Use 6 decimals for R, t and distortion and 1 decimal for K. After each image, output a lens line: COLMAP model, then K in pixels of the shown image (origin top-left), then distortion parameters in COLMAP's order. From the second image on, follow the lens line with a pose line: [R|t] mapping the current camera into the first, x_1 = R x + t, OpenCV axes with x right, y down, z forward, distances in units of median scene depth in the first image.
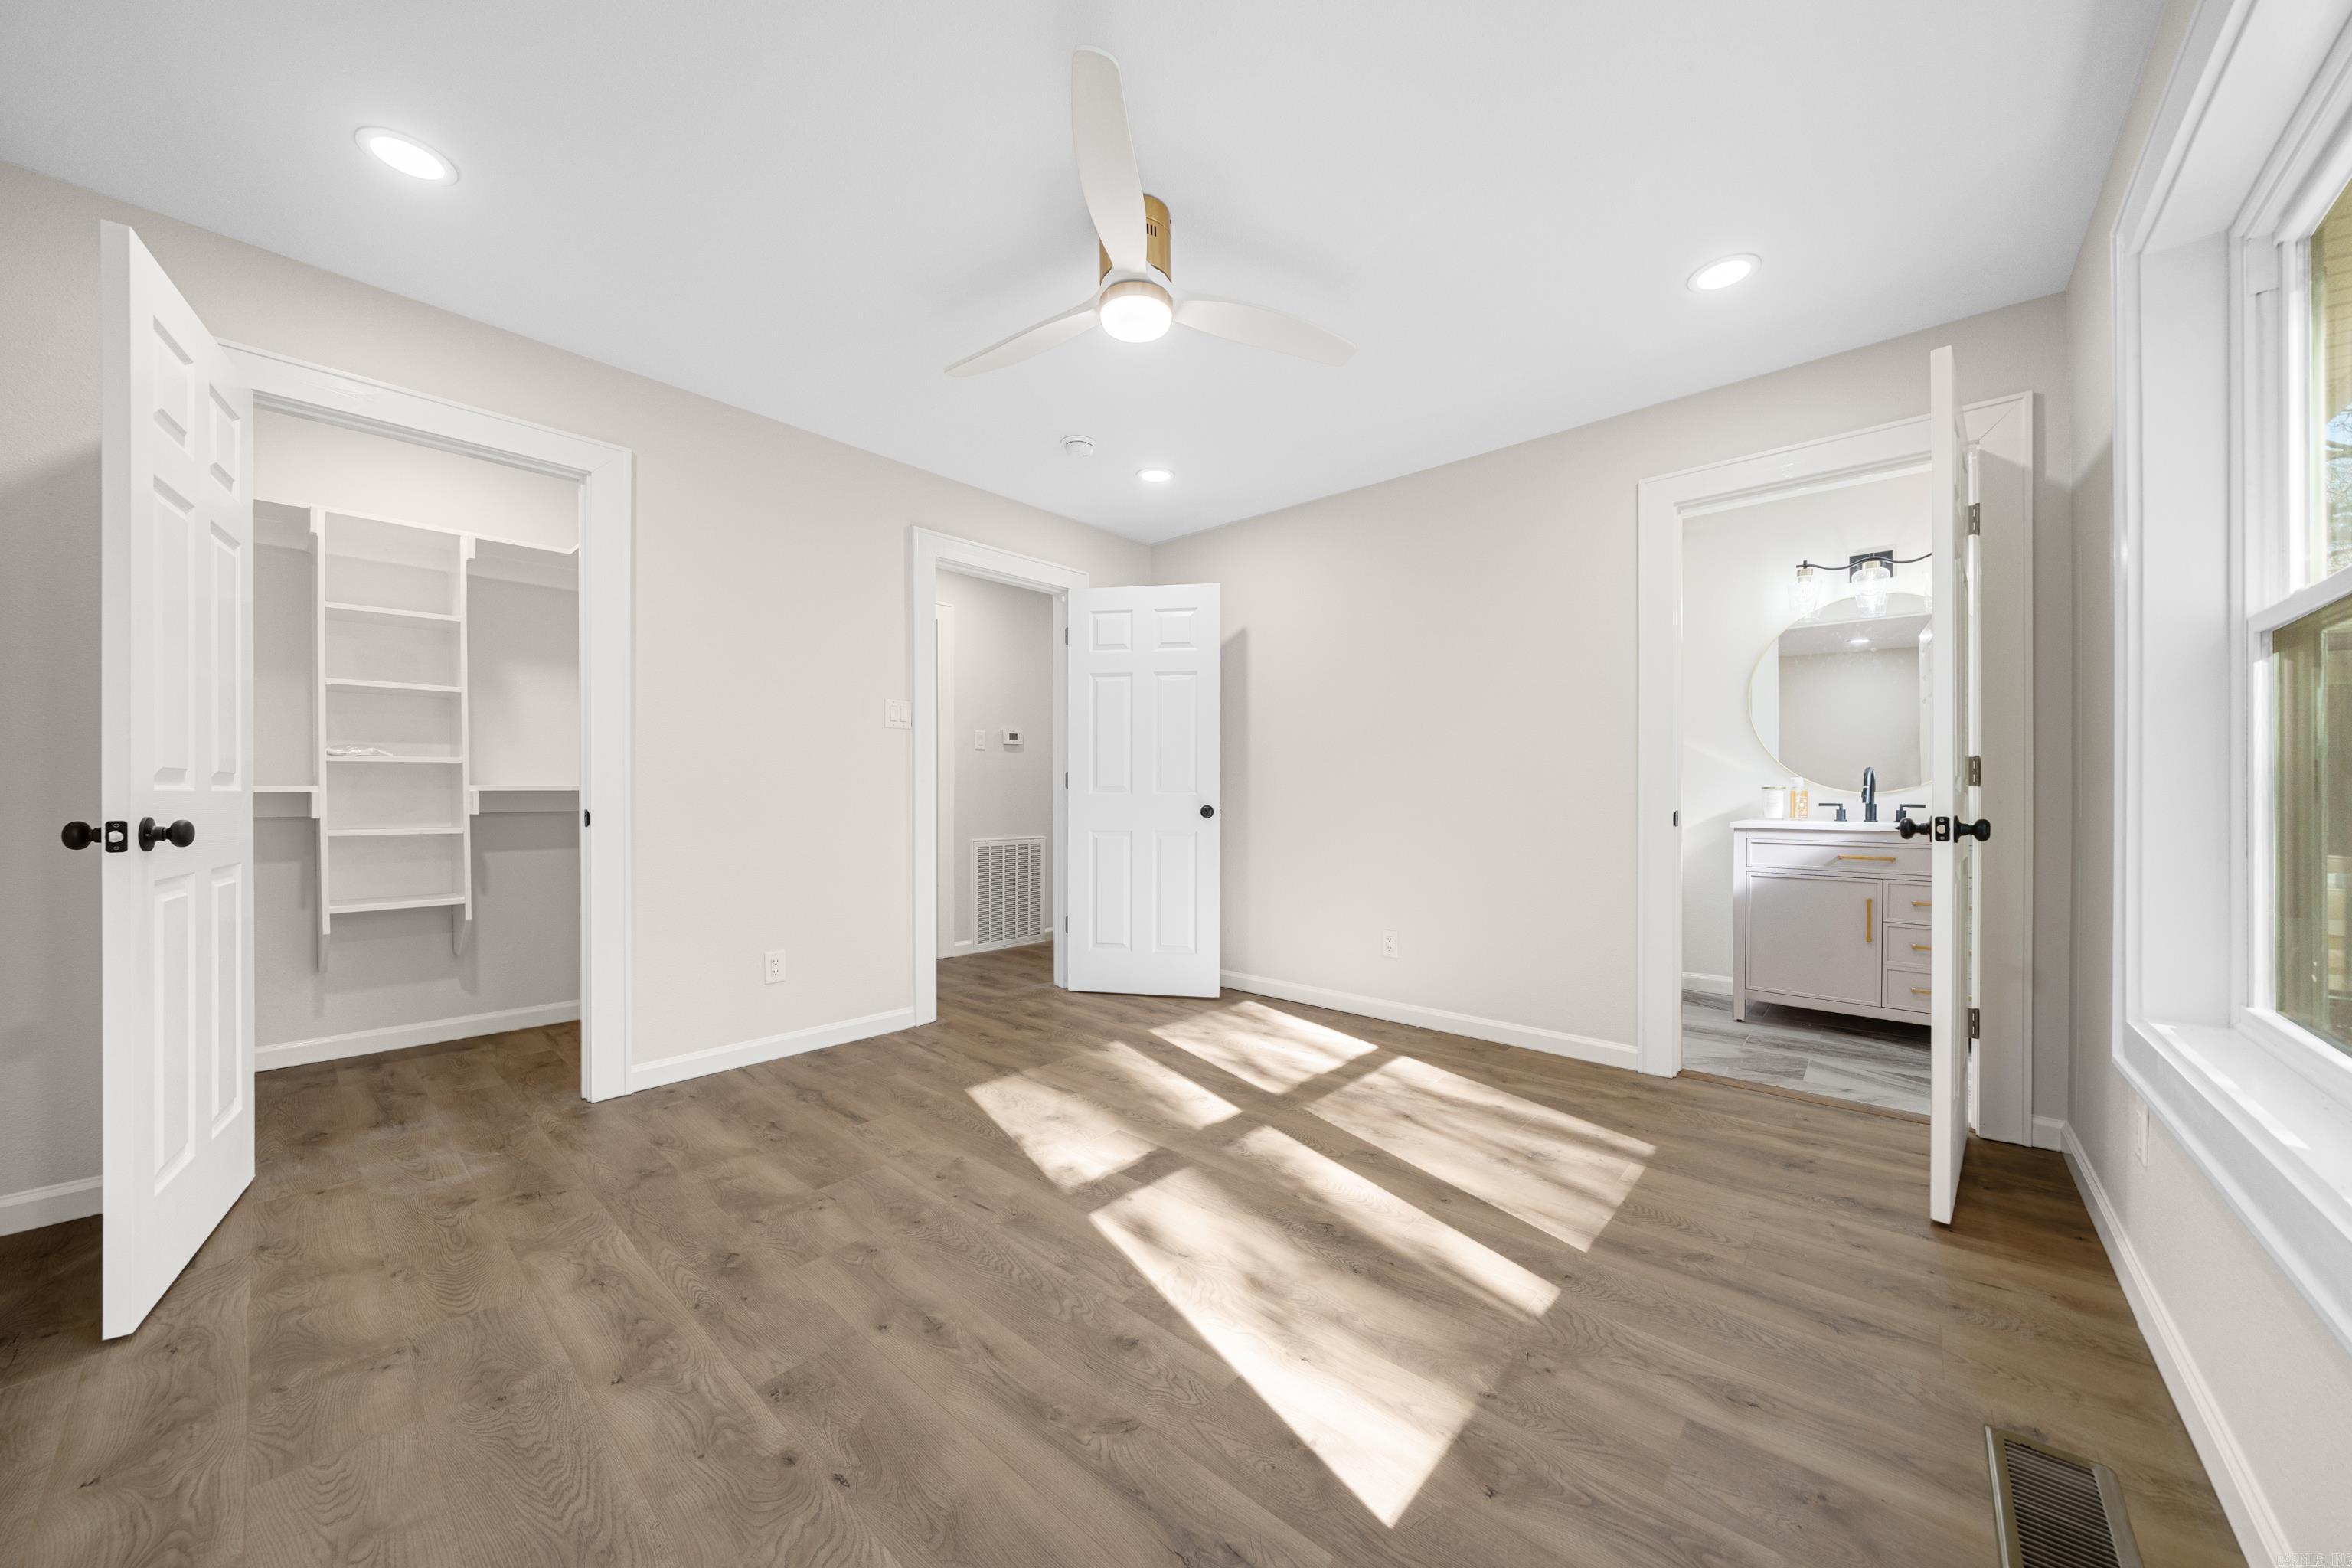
lens RADIAL K [[815.0, 0, 1187.9], [0, 815.0, 784.3], [0, 0, 1]] dist [-0.006580, 0.000771]
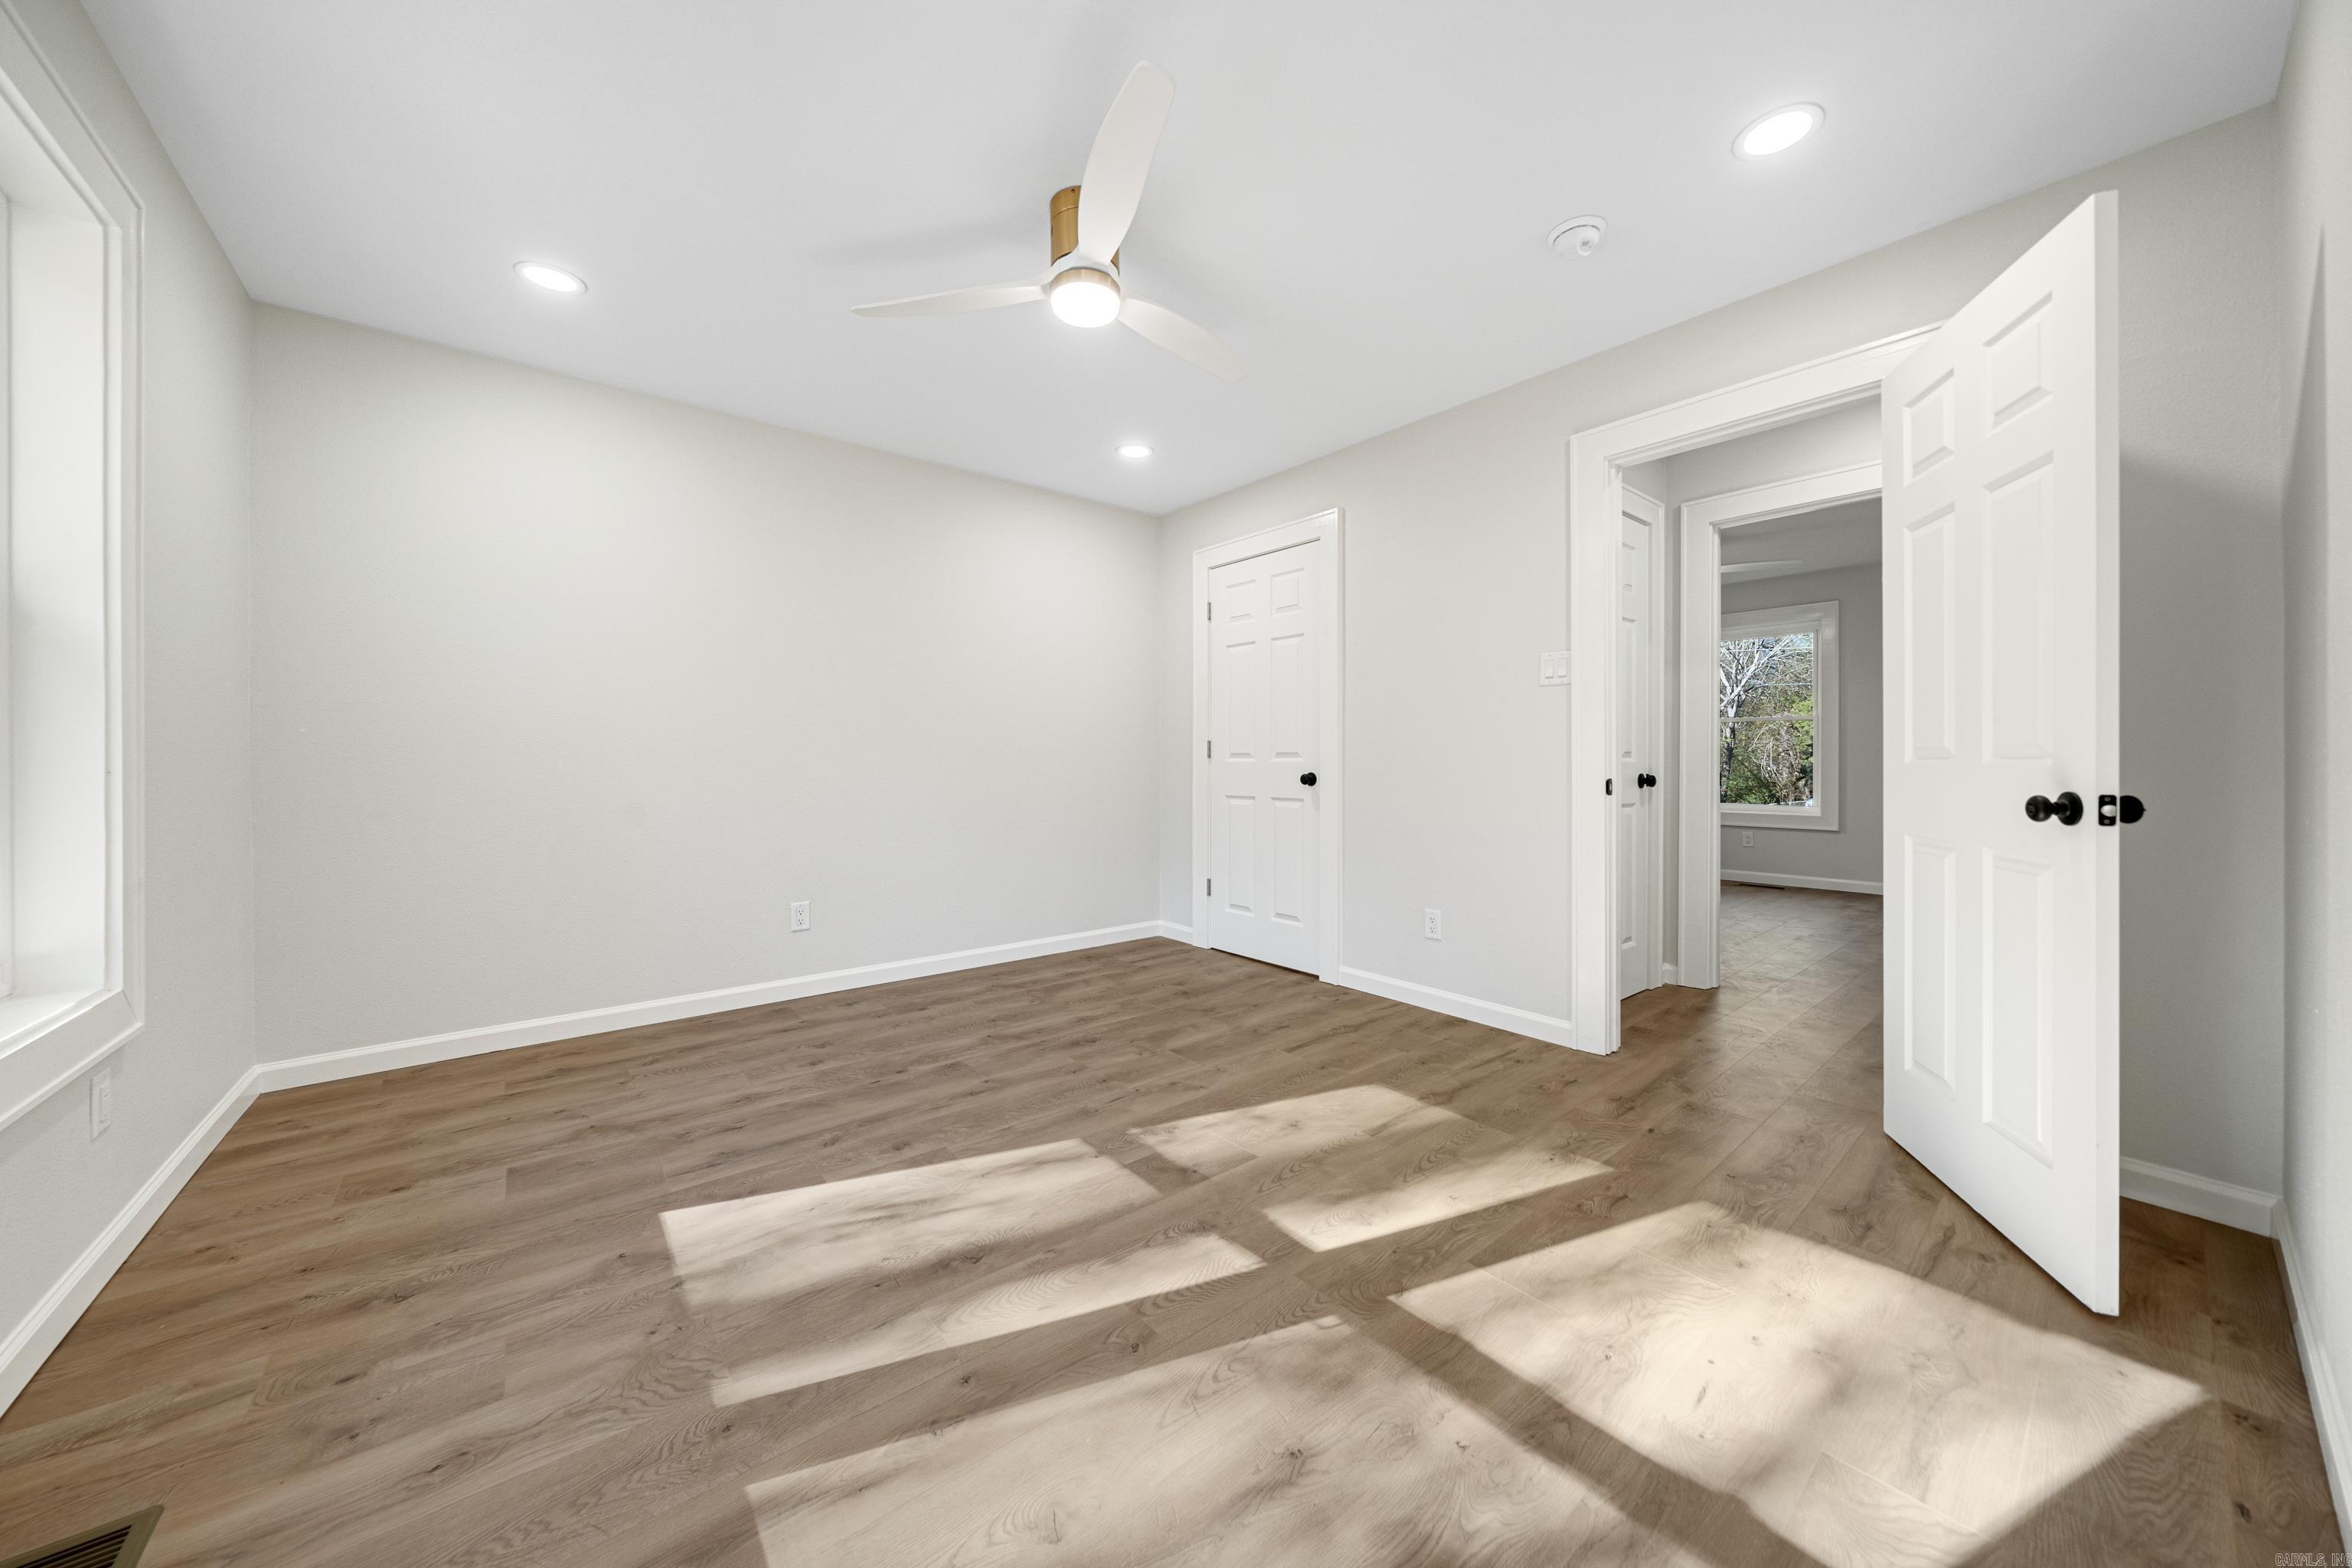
lens RADIAL K [[815.0, 0, 1159.7], [0, 815.0, 766.2], [0, 0, 1]] dist [-0.006580, 0.000771]
pose [[-0.175721, 0.004411, -0.984430, 0.958798], [0.010842, 0.999938, 0.002545, 0.014124], [0.984380, -0.010226, -0.175758, 1.307894]]
